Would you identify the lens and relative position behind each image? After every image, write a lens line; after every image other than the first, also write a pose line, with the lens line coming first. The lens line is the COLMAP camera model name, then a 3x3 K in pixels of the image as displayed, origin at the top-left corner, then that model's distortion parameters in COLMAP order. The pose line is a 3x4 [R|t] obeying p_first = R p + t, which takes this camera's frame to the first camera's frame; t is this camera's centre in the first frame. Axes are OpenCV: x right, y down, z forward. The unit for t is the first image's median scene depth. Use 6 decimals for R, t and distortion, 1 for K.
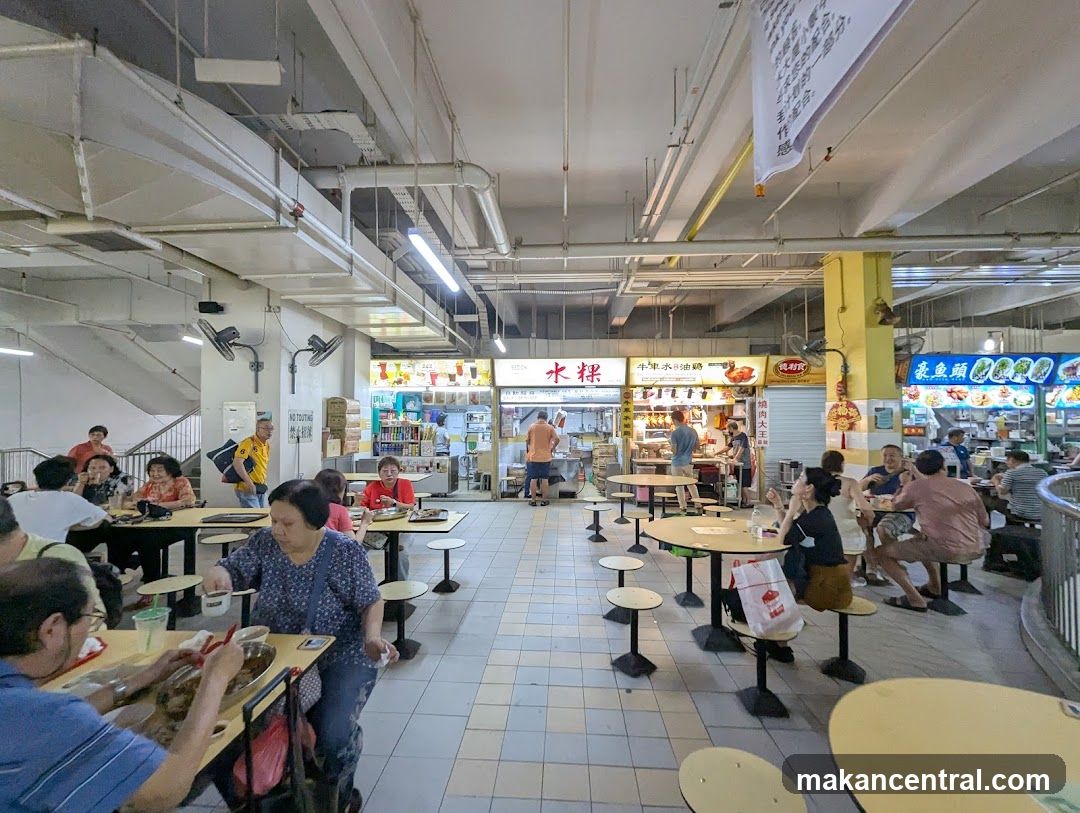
lens RADIAL K [[452.7, 0, 544.8], [0, 452.7, 417.4], [0, 0, 1]] dist [-0.001384, -0.000680]
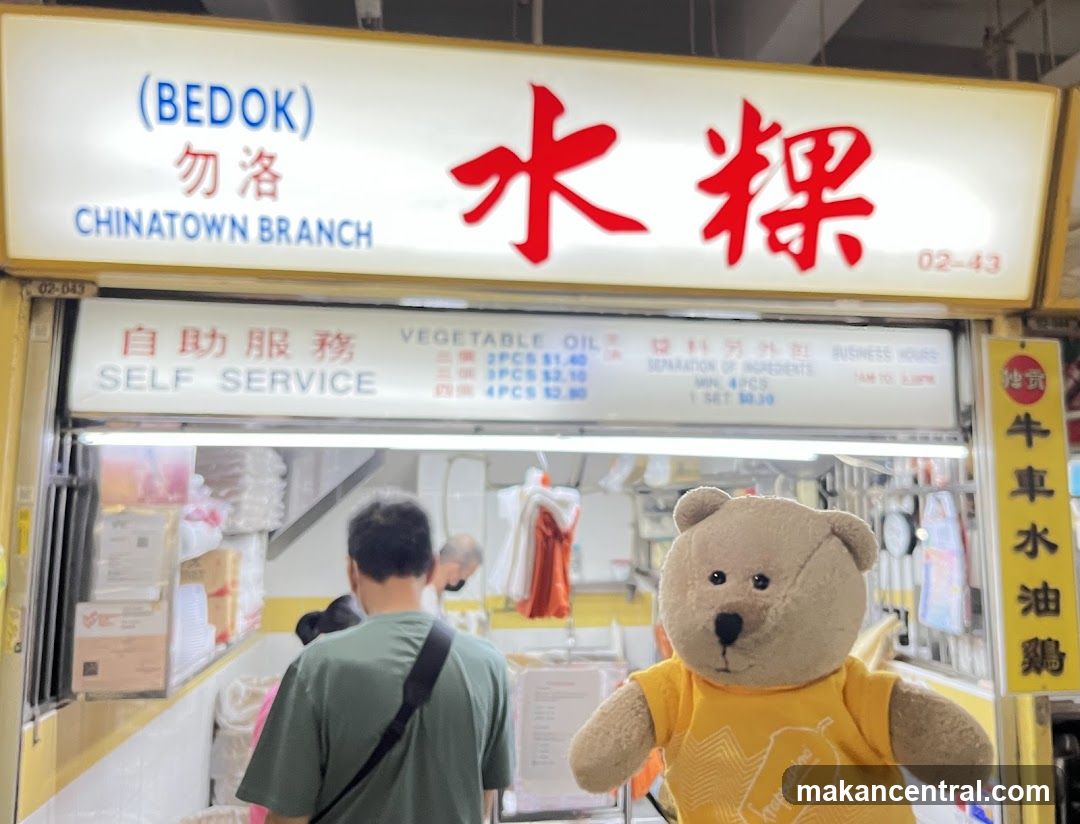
lens RADIAL K [[934.5, 0, 581.2], [0, 934.5, 376.4], [0, 0, 1]] dist [0.007028, 0.007561]
pose [[0.978244, 0.033259, 0.204776, -0.013795], [-0.005213, 0.990695, -0.136003, -0.008694], [-0.207394, 0.131977, 0.969314, 0.752791]]
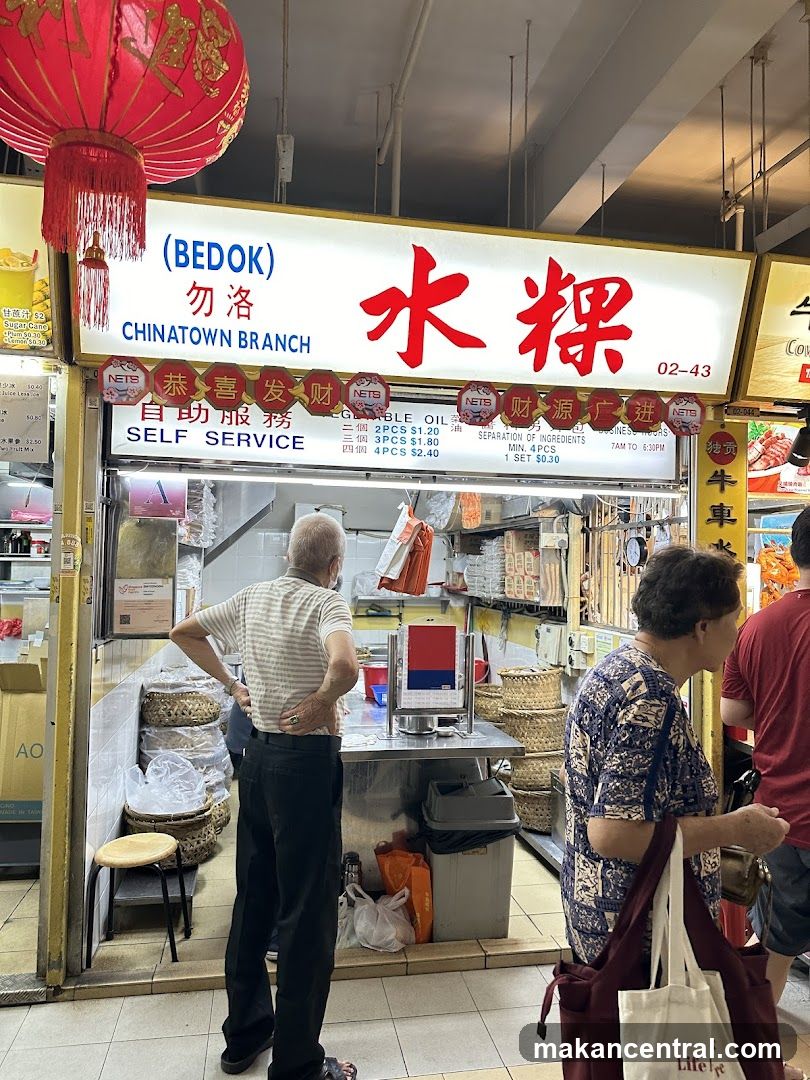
lens RADIAL K [[747.9, 0, 406.6], [0, 747.9, 543.7], [0, 0, 1]] dist [0.158838, -0.314662]
pose [[0.972417, 0.026421, 0.231748, -0.050719], [-0.020957, 0.999442, -0.026006, 0.010660], [-0.232306, 0.020432, 0.972428, 0.685929]]
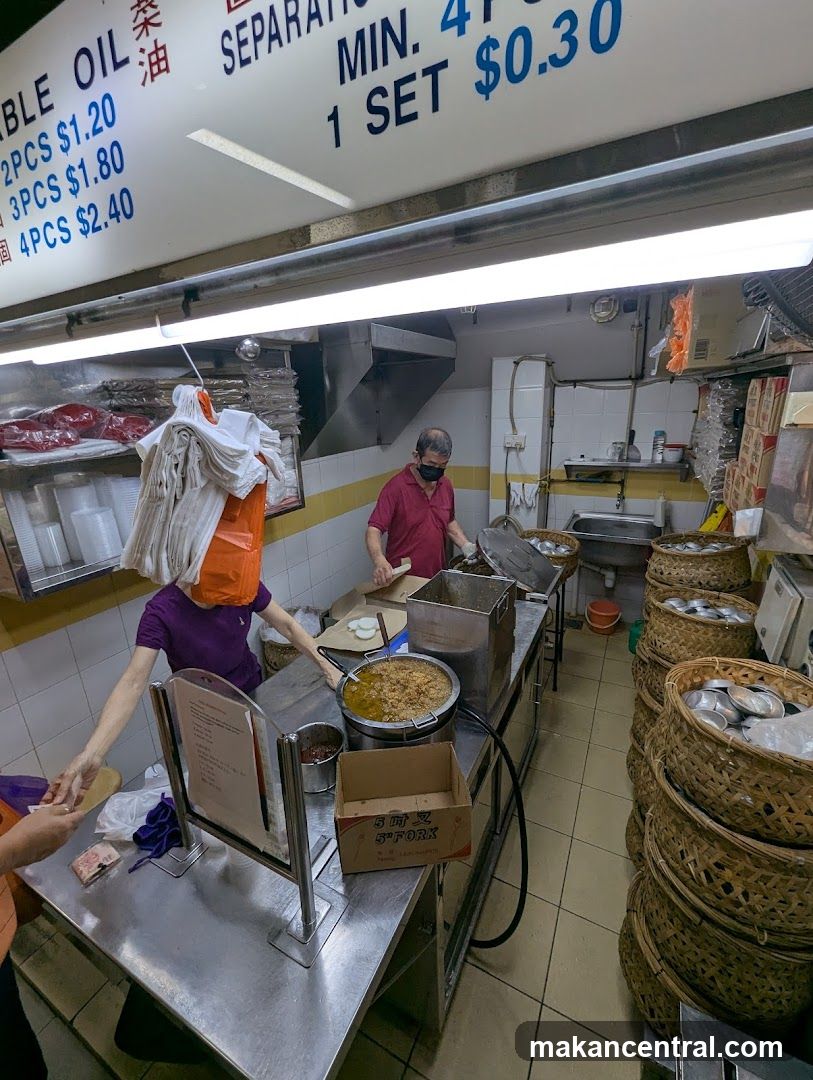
lens RADIAL K [[452.7, 0, 400.8], [0, 452.7, 543.0], [0, 0, 1]] dist [-0.001384, -0.000680]
pose [[0.903590, 0.092754, -0.418237, 0.112458], [0.045248, 0.950155, 0.308477, -0.015661], [0.426002, -0.297662, 0.854353, 0.984288]]
